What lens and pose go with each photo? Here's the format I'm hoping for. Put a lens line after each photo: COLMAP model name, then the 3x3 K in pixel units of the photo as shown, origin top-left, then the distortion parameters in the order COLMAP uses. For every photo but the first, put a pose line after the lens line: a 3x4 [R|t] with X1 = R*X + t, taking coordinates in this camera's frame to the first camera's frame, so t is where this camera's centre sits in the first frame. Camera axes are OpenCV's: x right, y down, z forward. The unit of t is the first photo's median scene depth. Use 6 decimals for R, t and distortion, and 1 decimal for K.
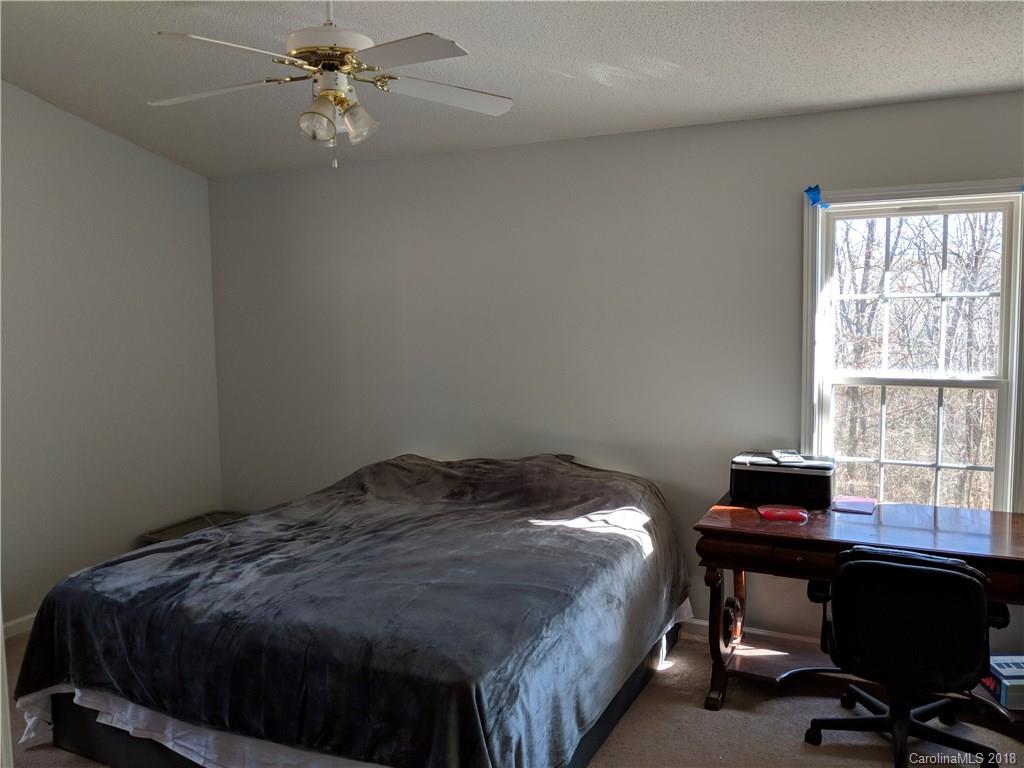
lens RADIAL K [[812.8, 0, 512.3], [0, 812.8, 385.0], [0, 0, 1]] dist [0.056761, -0.062645]
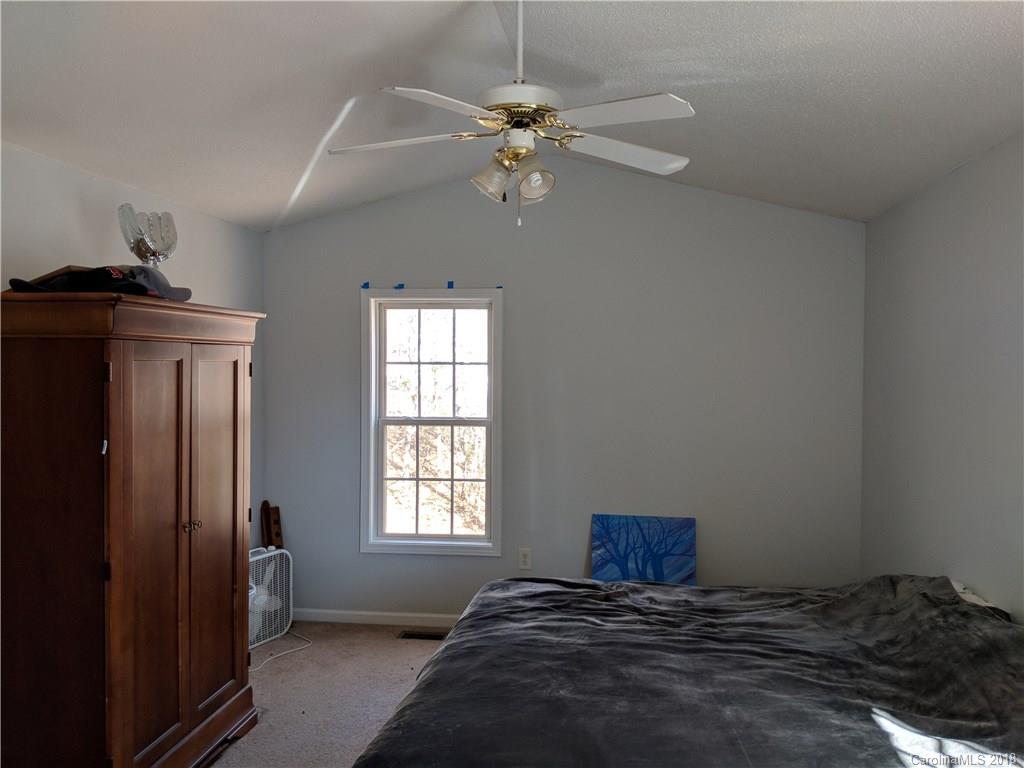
lens RADIAL K [[812.8, 0, 513.0], [0, 812.8, 385.3], [0, 0, 1]] dist [0.056761, -0.062645]
pose [[0.307593, 0.037958, -0.950761, 0.564870], [-0.093718, 0.995554, 0.009427, -0.065655], [0.946892, 0.086204, 0.309783, 0.553517]]
